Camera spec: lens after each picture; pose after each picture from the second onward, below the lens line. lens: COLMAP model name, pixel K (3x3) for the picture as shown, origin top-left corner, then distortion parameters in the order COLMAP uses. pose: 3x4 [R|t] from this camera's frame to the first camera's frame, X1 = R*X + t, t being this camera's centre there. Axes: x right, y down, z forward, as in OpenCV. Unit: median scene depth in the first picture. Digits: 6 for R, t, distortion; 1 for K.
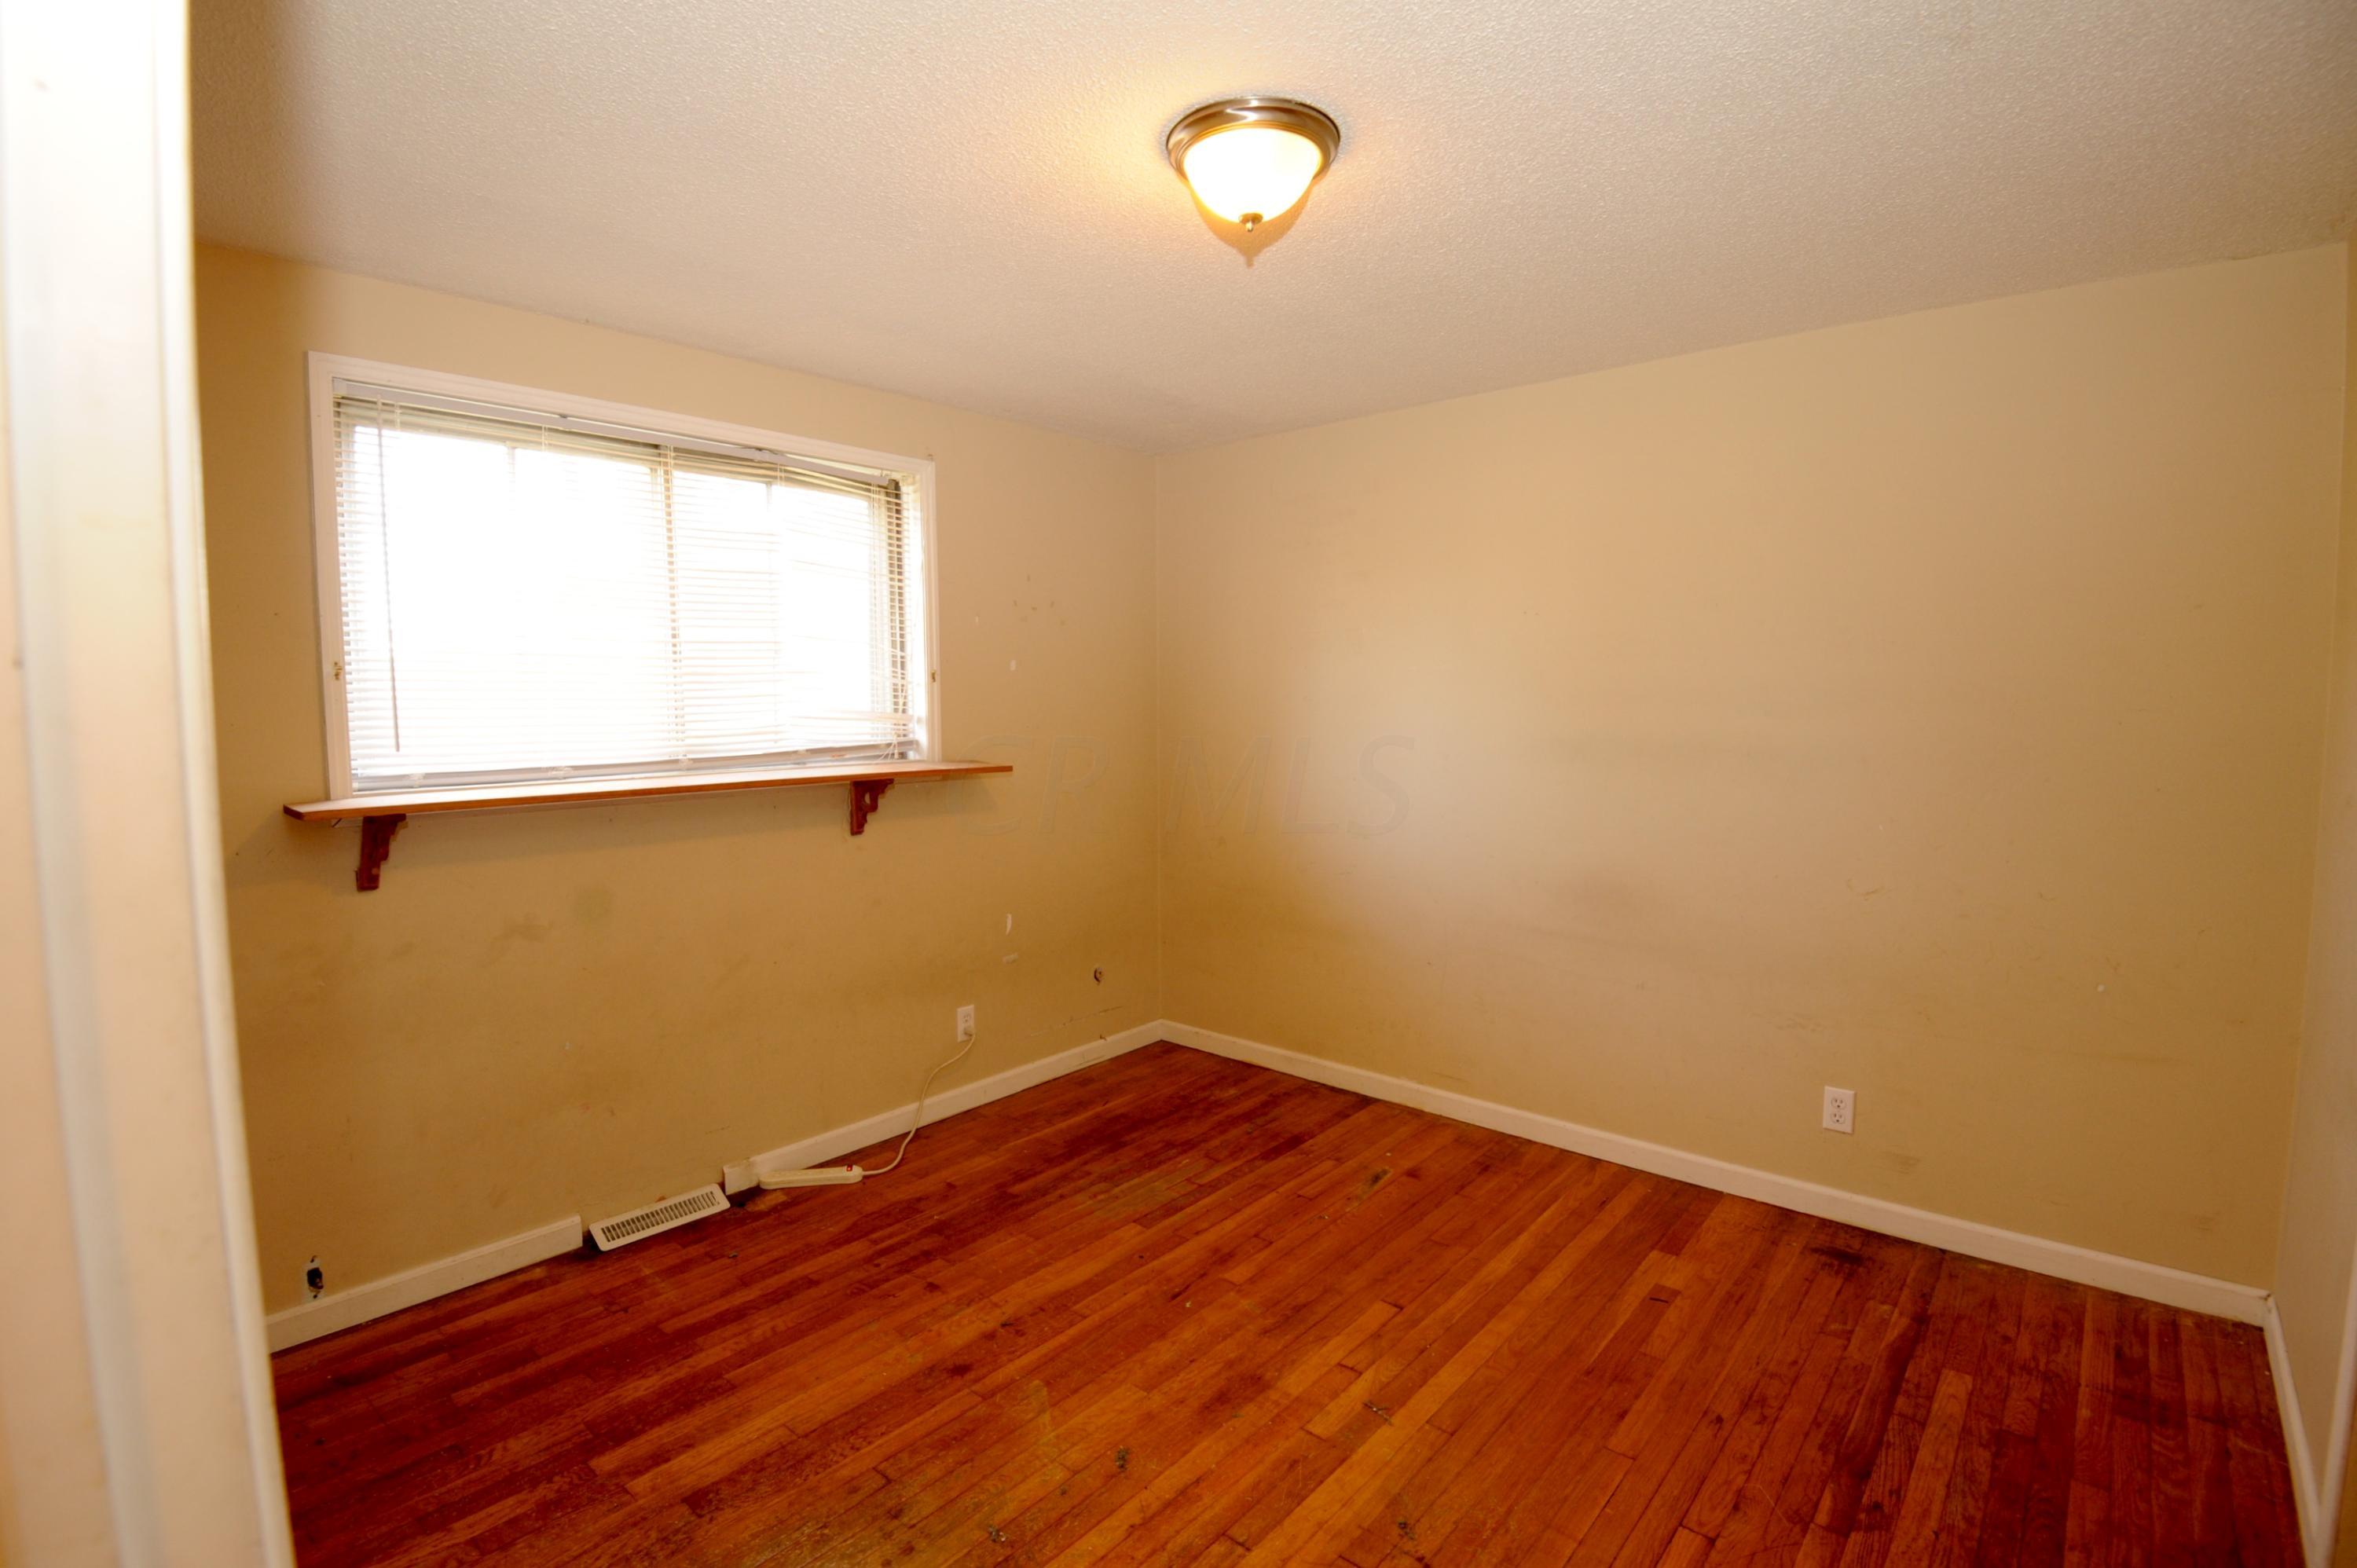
lens RADIAL K [[1104.9, 0, 1167.0], [0, 1104.9, 786.7], [0, 0, 1]] dist [-0.008137, -0.026484]
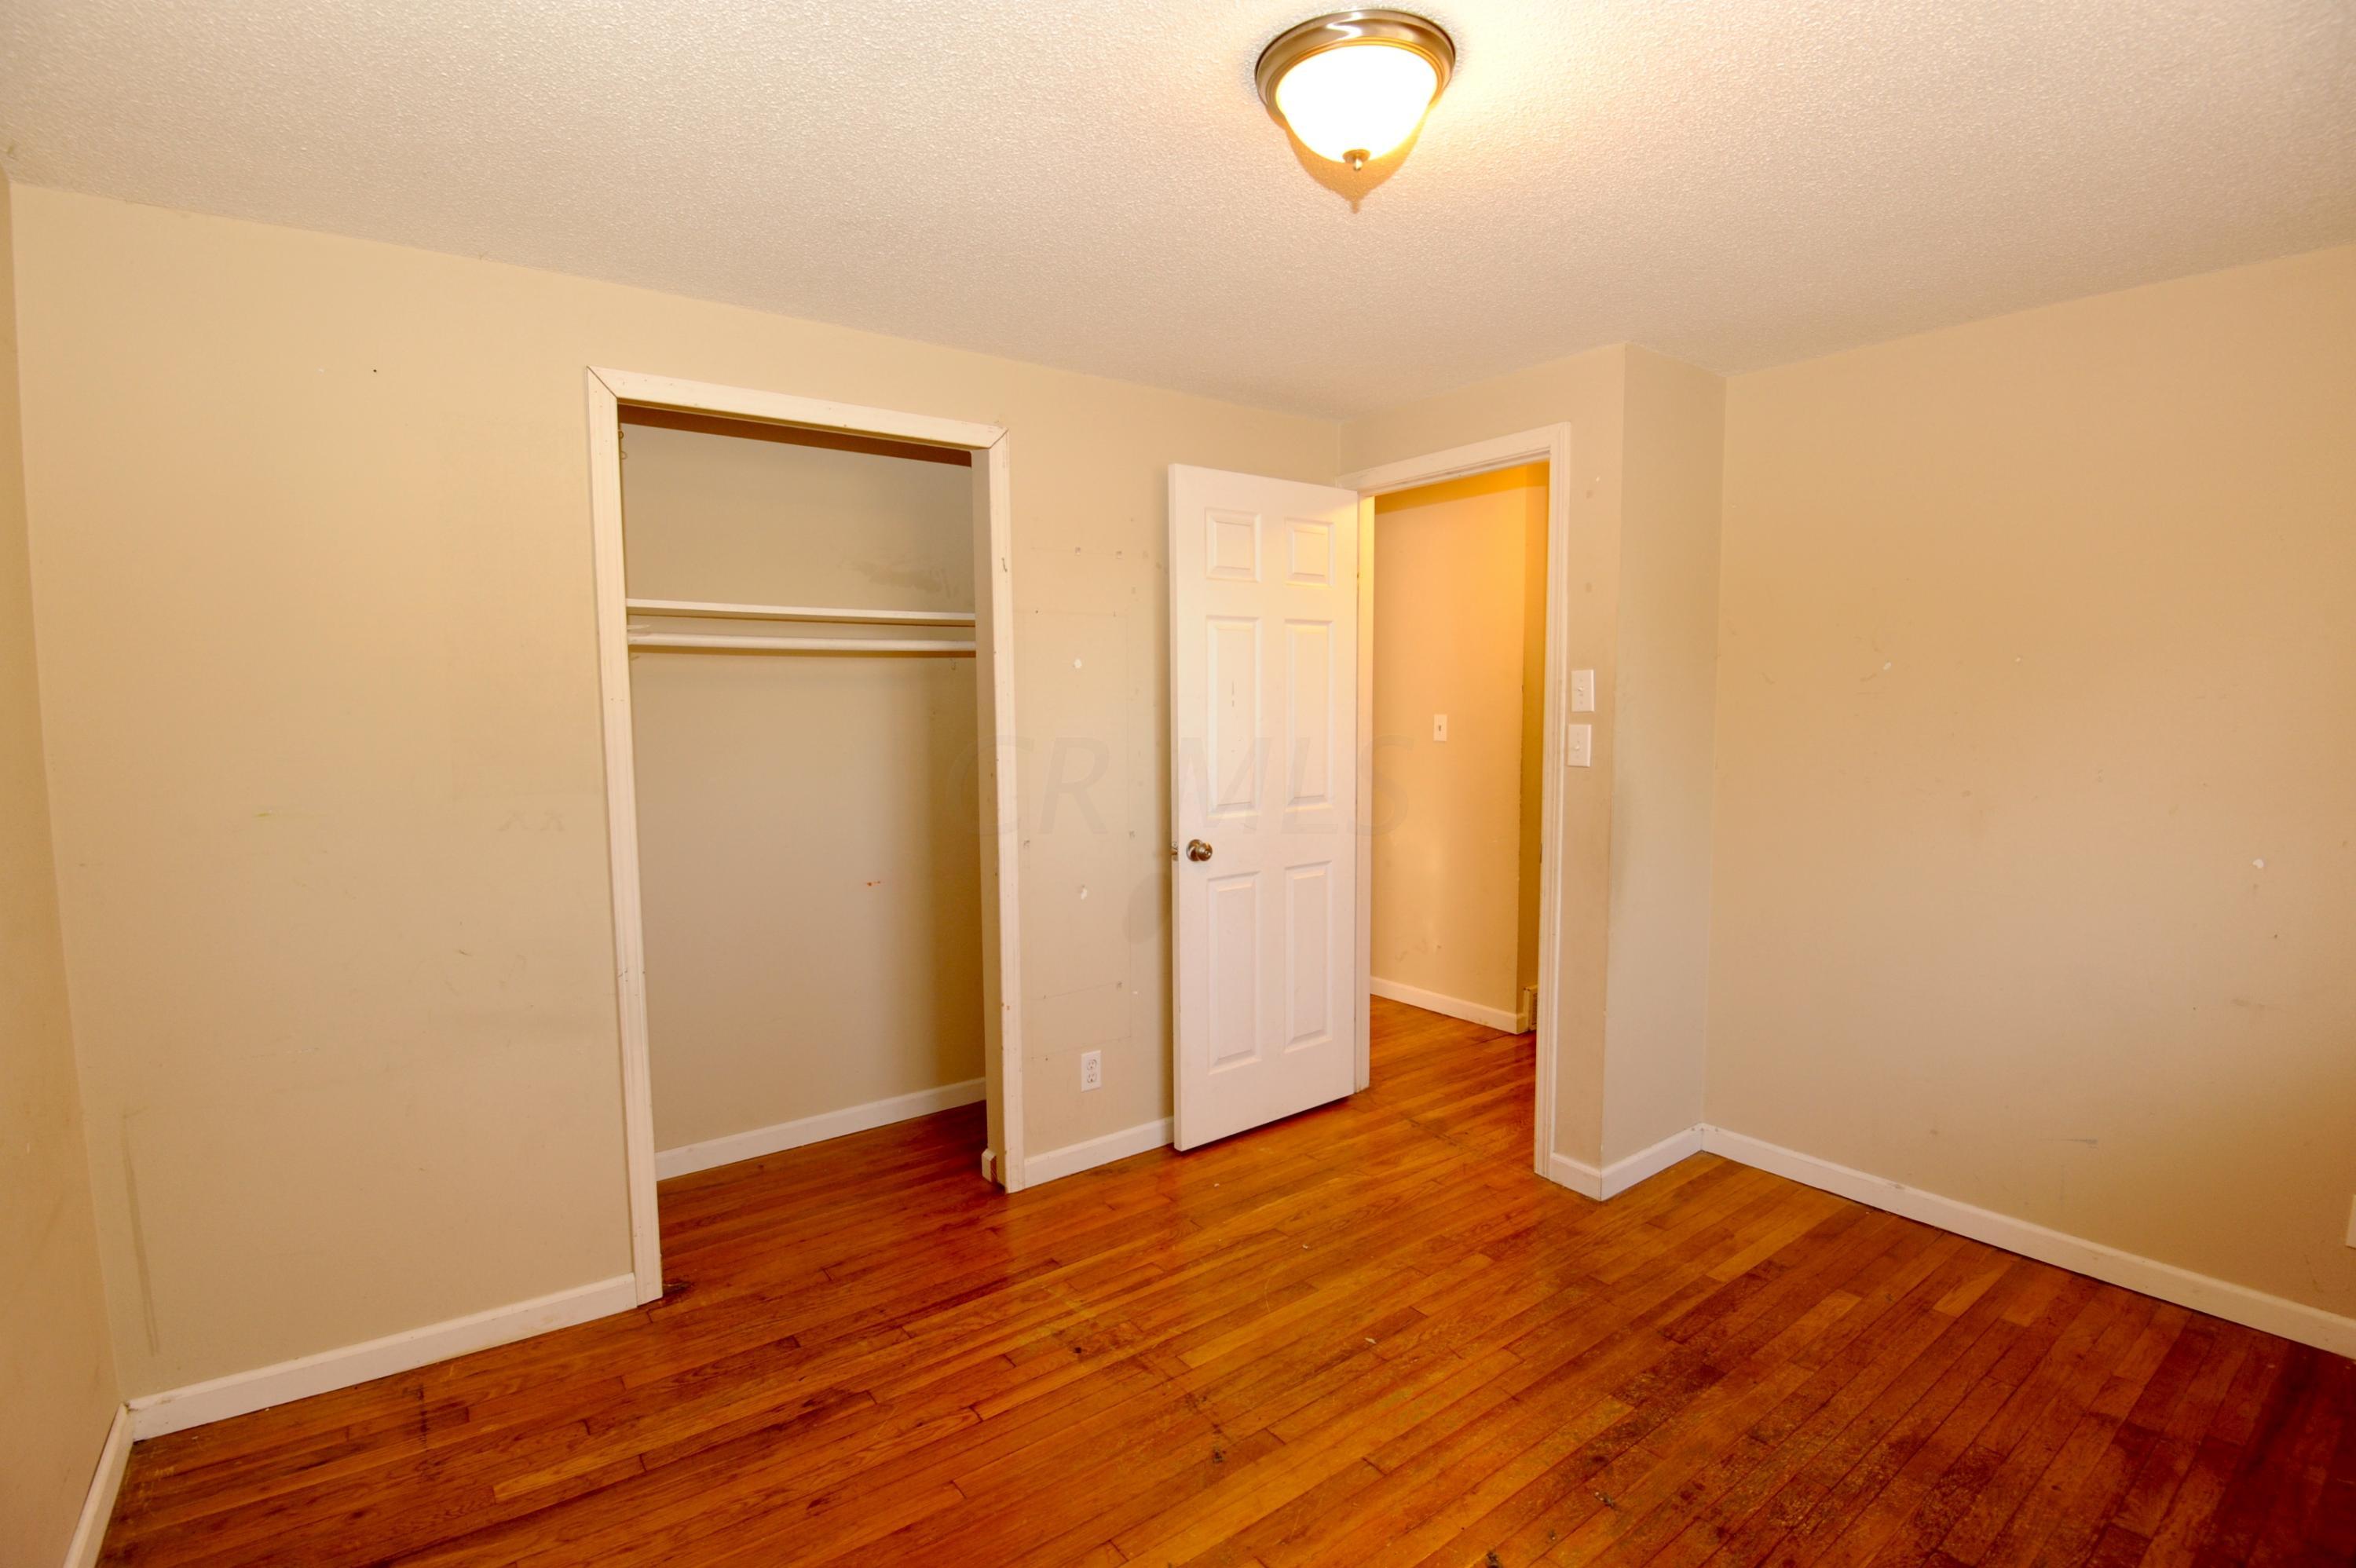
lens RADIAL K [[1104.4, 0, 1166.5], [0, 1104.4, 786.7], [0, 0, 1]] dist [-0.008137, -0.026484]
pose [[-0.976609, -0.002805, 0.215006, 0.031166], [0.032742, 0.986315, 0.161588, -0.160899], [-0.212517, 0.164848, -0.963152, 1.903205]]
